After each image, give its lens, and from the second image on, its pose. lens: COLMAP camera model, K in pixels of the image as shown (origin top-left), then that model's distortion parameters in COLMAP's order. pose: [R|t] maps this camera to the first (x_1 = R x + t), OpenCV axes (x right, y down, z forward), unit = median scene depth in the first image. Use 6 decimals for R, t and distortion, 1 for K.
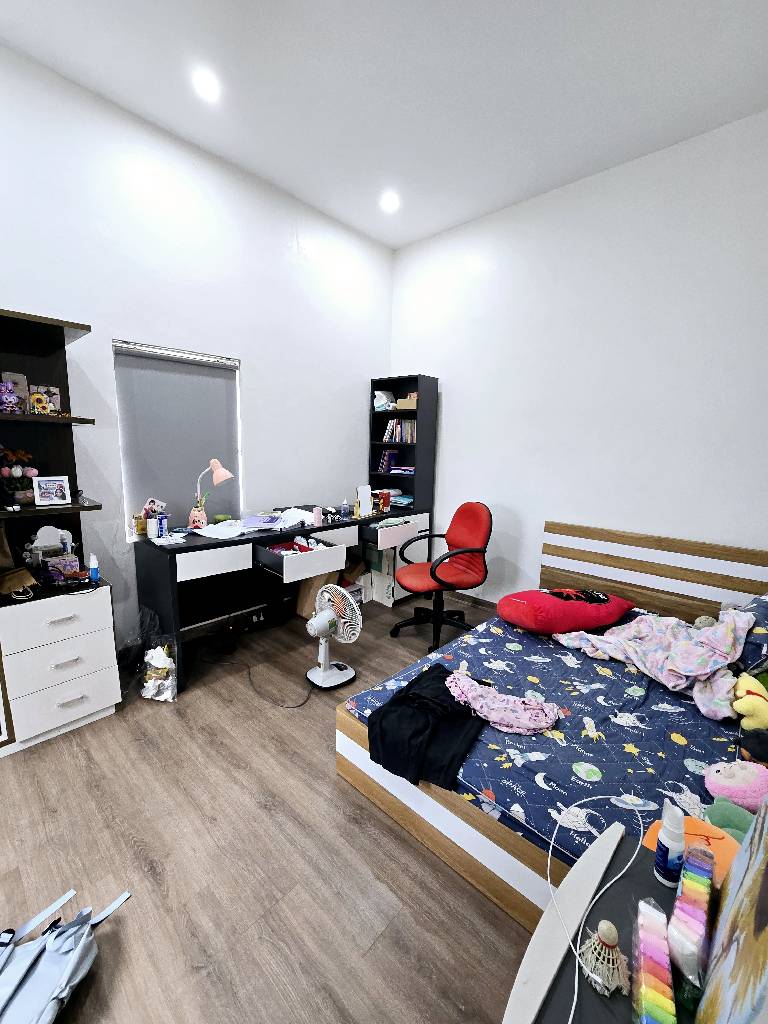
lens RADIAL K [[421.3, 0, 384.0], [0, 421.3, 512.0], [0, 0, 1]] dist [-0.006163, 0.000345]
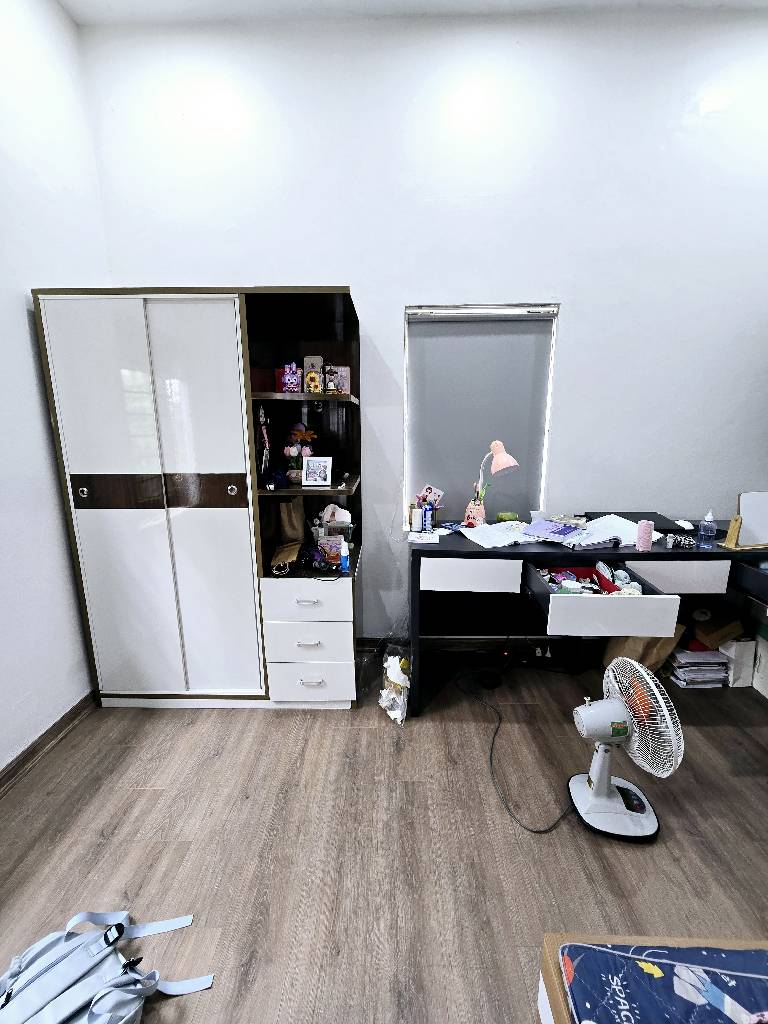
lens RADIAL K [[421.3, 0, 384.0], [0, 421.3, 512.0], [0, 0, 1]] dist [-0.006163, 0.000345]
pose [[0.664538, 0.130985, -0.735684, 0.044169], [-0.100514, 0.991239, 0.085692, -0.044545], [0.740463, 0.017001, 0.671882, 0.356055]]
